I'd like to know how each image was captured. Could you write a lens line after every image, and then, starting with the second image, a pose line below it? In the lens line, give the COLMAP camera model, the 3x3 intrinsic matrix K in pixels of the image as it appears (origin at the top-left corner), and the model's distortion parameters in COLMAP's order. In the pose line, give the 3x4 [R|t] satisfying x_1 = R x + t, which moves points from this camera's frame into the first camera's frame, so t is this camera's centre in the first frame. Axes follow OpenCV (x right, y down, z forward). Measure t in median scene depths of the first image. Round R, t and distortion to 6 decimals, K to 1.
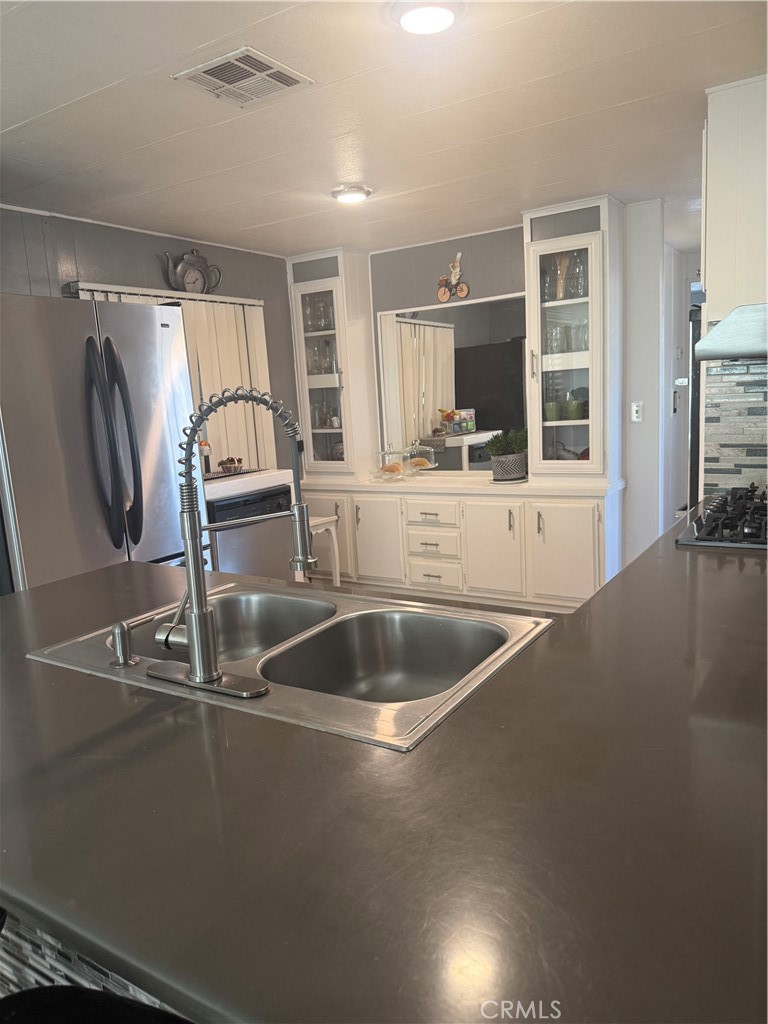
lens RADIAL K [[725.3, 0, 384.0], [0, 725.3, 512.0], [0, 0, 1]] dist [0.148320, -0.248059]
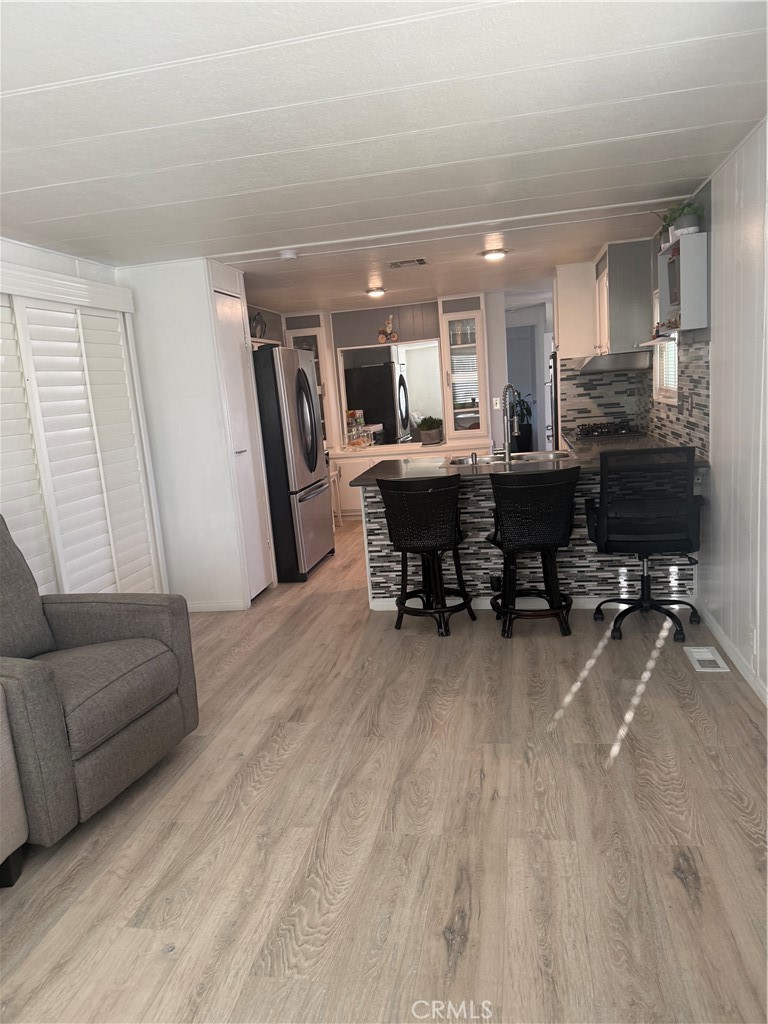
lens RADIAL K [[725.3, 0, 384.0], [0, 725.3, 512.0], [0, 0, 1]] dist [0.148320, -0.248059]
pose [[0.930048, -0.076804, 0.359321, -0.557004], [0.085024, 0.996354, -0.007104, 0.117032], [-0.357465, 0.037158, 0.933187, -0.570039]]
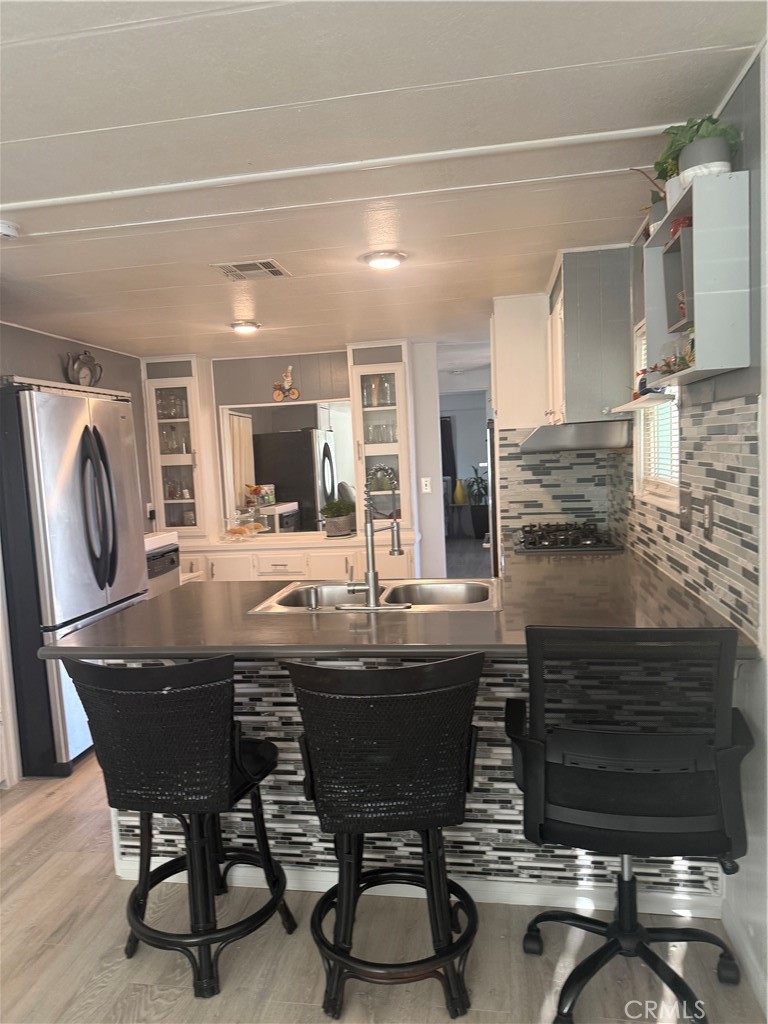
lens RADIAL K [[725.3, 0, 384.0], [0, 725.3, 512.0], [0, 0, 1]] dist [0.148320, -0.248059]
pose [[0.919898, -0.015043, 0.391869, -0.254954], [0.057998, 0.993494, -0.098012, 0.043498], [-0.387845, 0.112889, 0.914785, -0.223875]]
